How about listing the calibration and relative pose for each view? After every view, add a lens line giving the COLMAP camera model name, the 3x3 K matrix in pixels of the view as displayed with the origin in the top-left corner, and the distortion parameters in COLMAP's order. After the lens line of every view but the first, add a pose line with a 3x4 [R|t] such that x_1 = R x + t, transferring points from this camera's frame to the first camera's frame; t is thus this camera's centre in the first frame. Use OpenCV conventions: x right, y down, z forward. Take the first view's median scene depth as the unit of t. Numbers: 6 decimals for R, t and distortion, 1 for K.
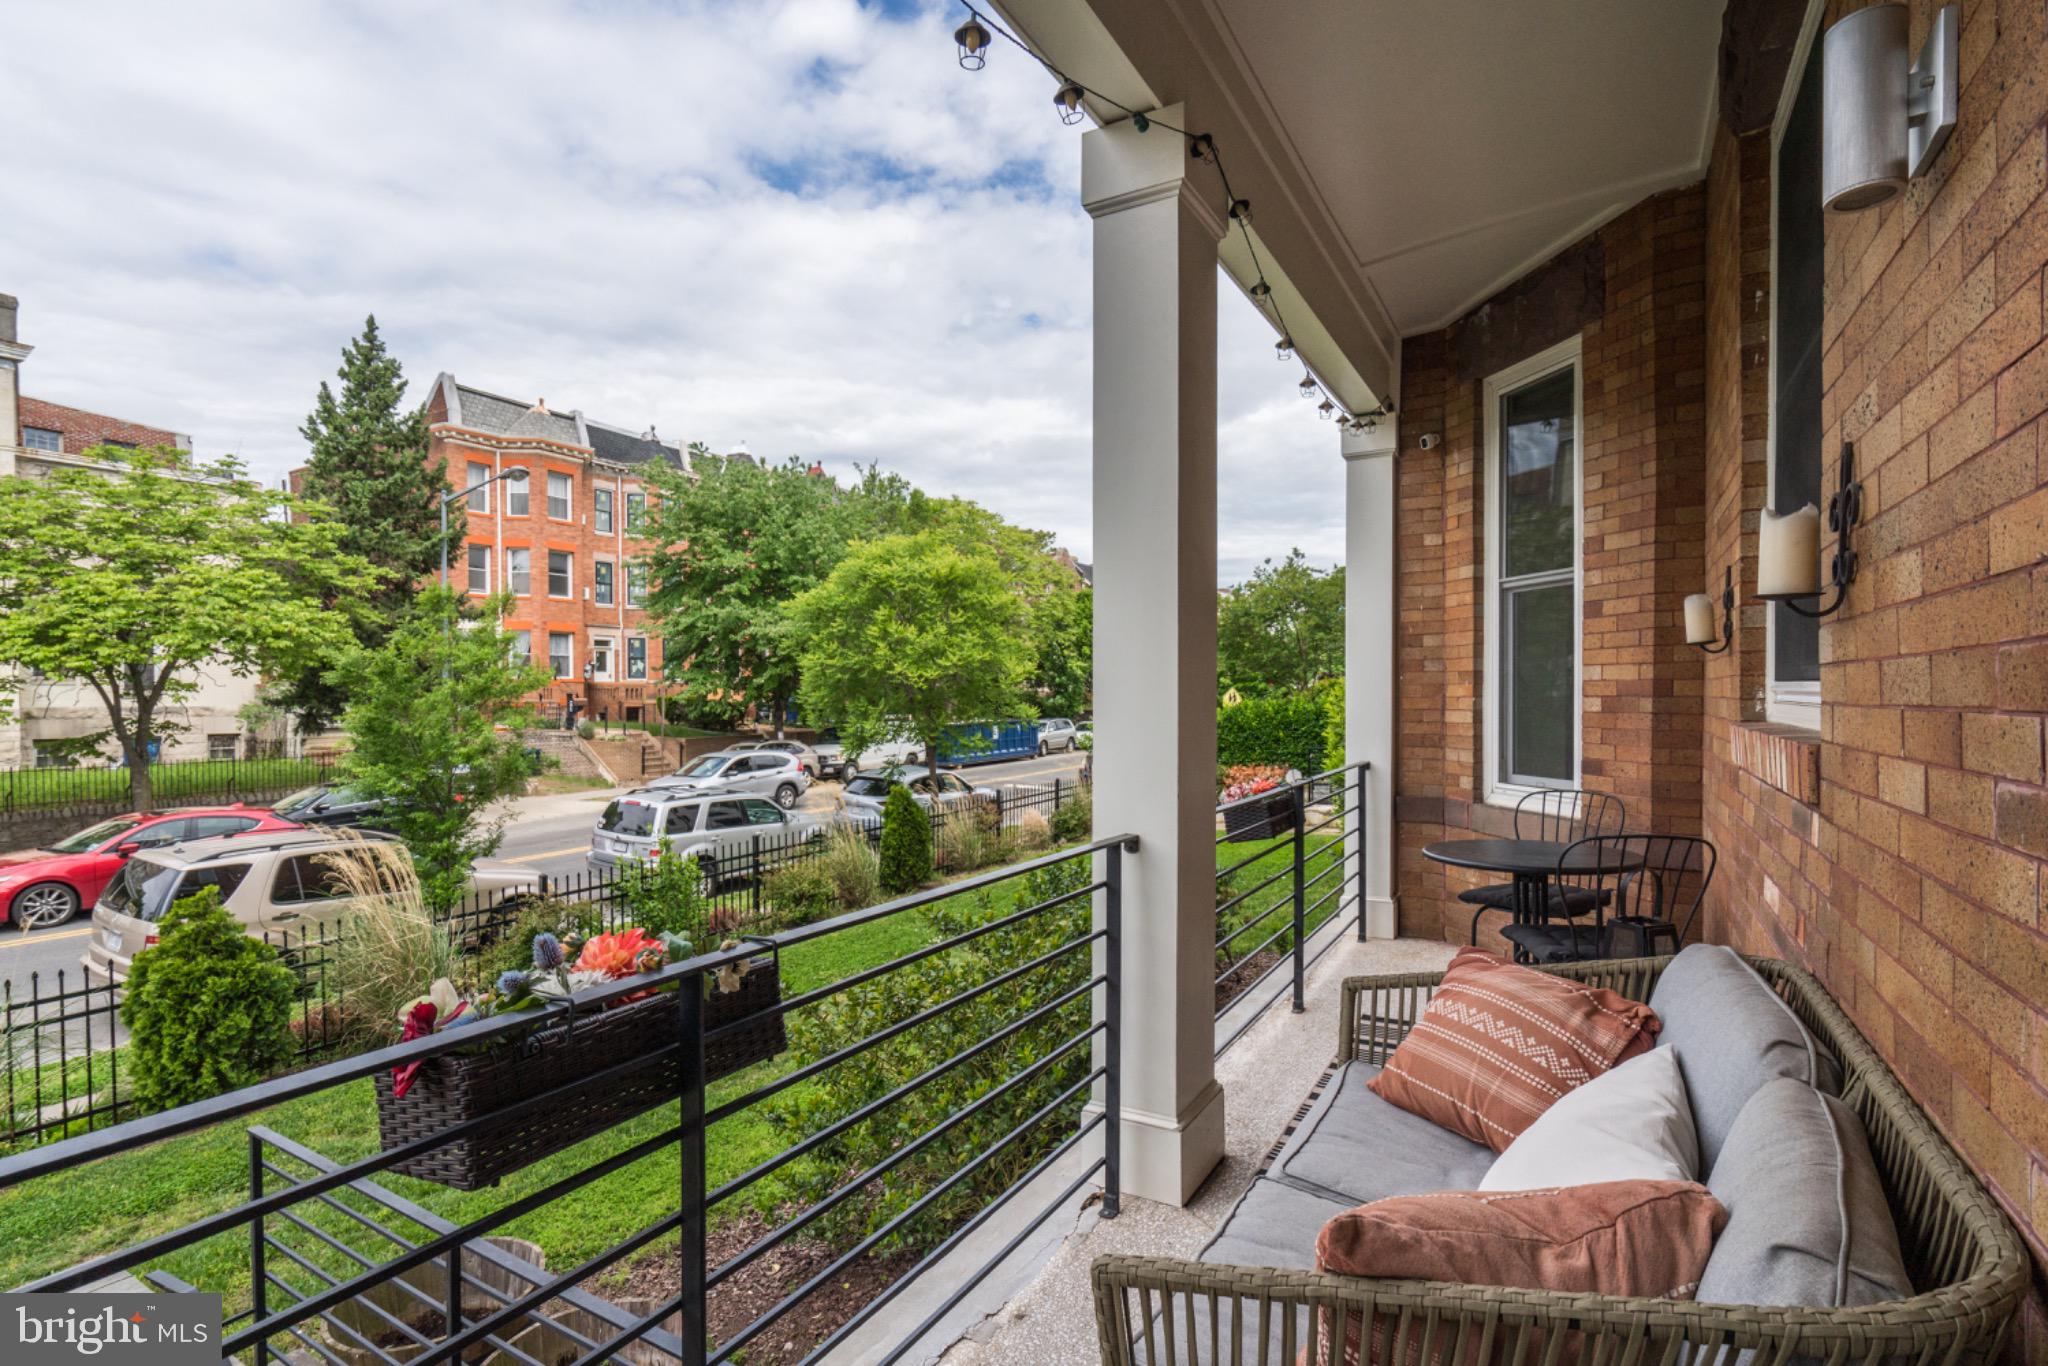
lens RADIAL K [[925.9, 0, 1027.2], [0, 925.9, 690.3], [0, 0, 1]] dist [-0.016570, 0.004307]
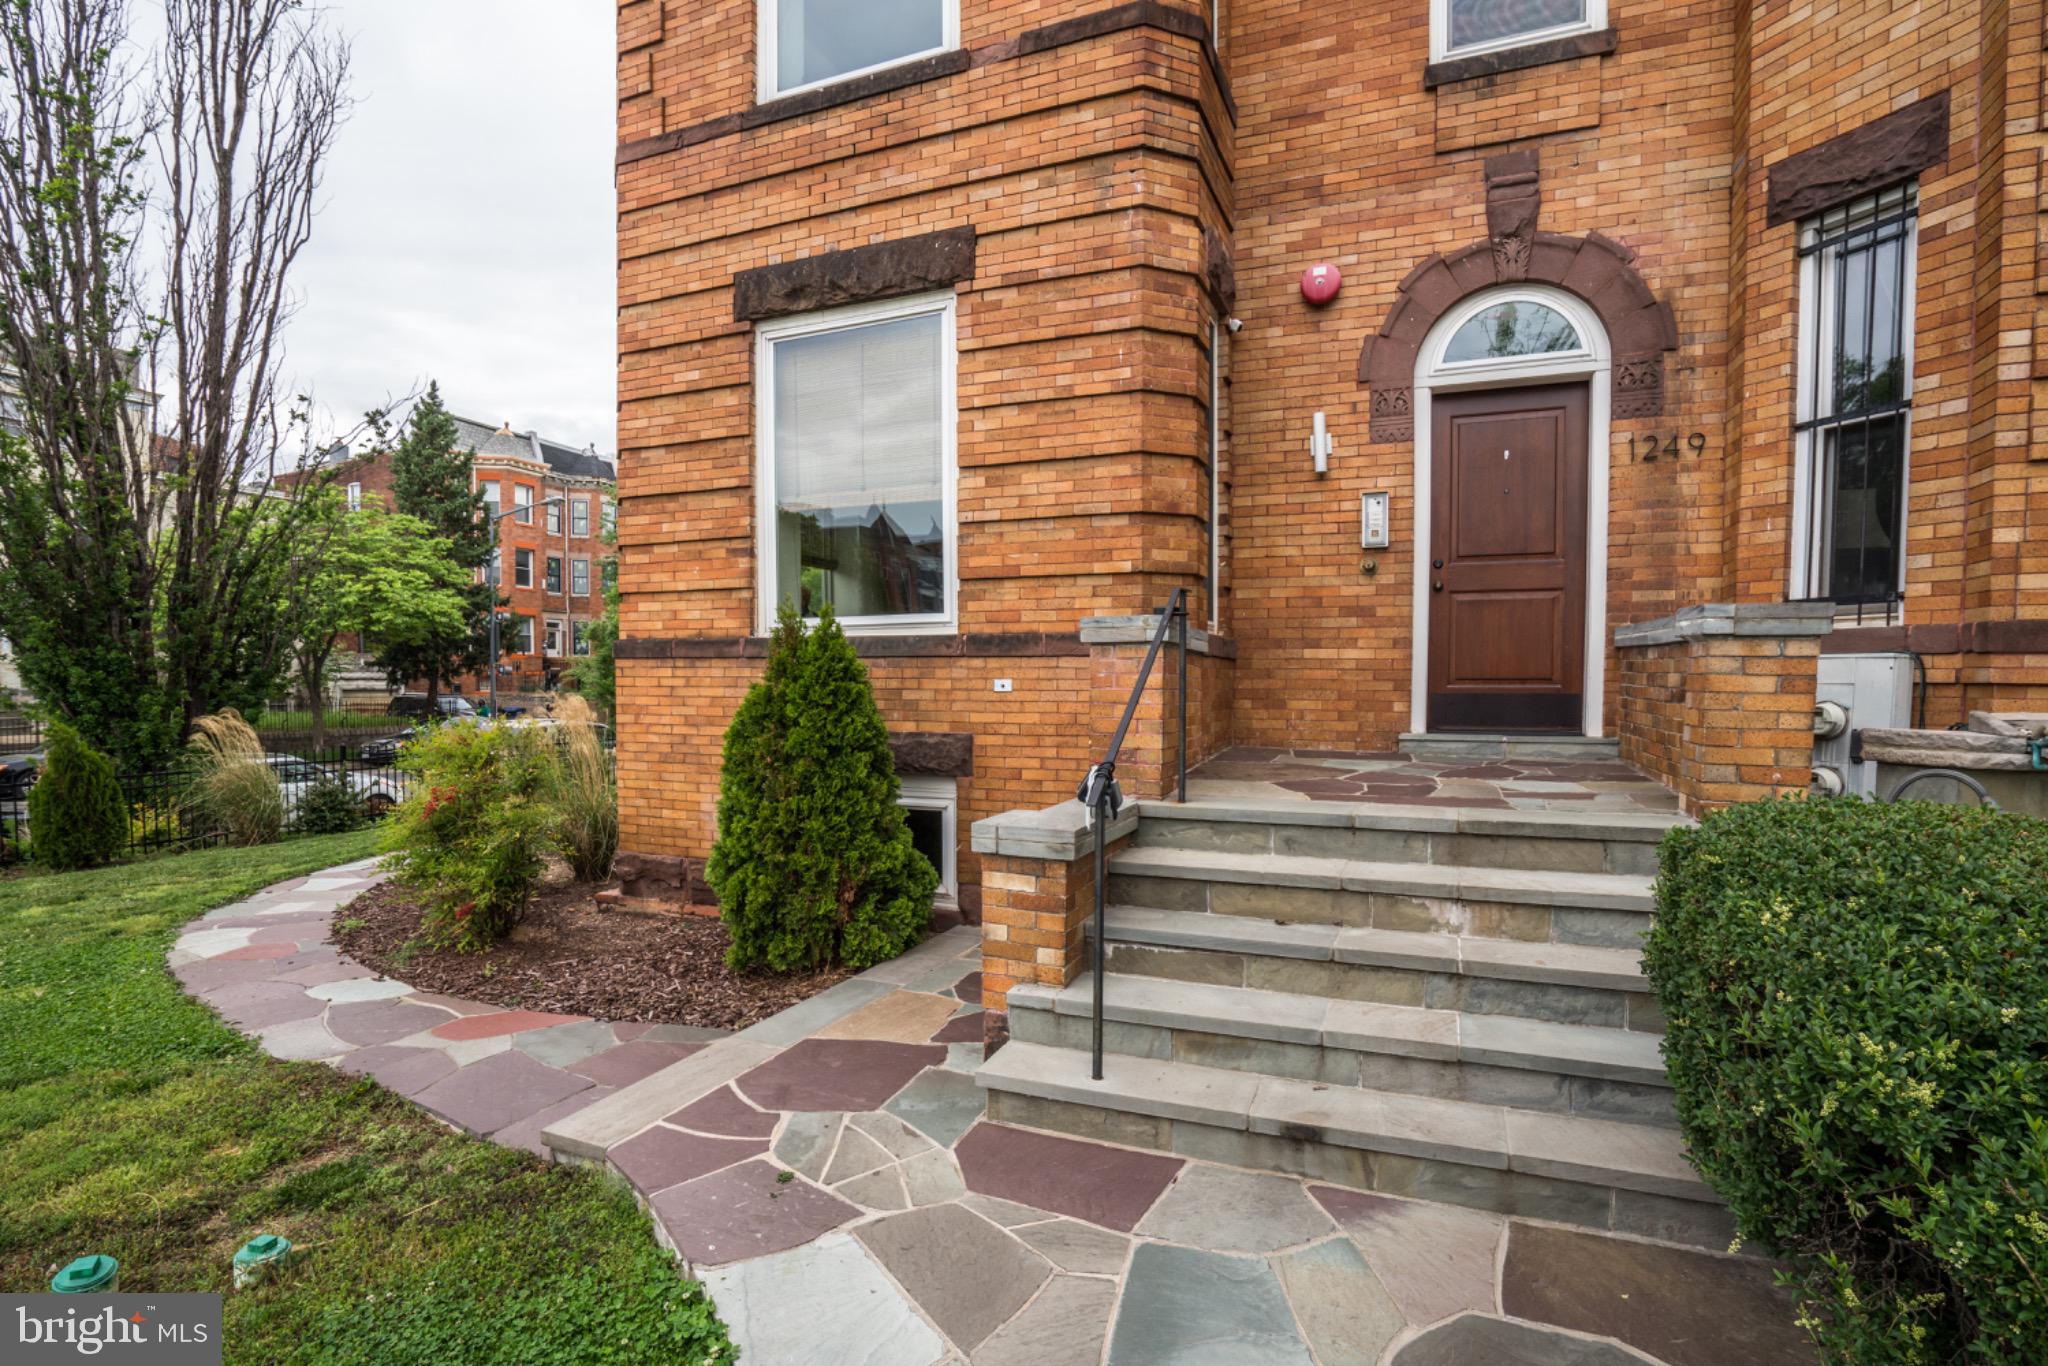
lens RADIAL K [[925.9, 0, 1025.4], [0, 925.9, 681.1], [0, 0, 1]] dist [-0.016570, 0.004307]
pose [[0.988502, -0.017882, 0.150149, -0.037750], [0.017287, 0.999837, 0.005263, 0.027062], [-0.150218, -0.002606, 0.988649, -0.289120]]
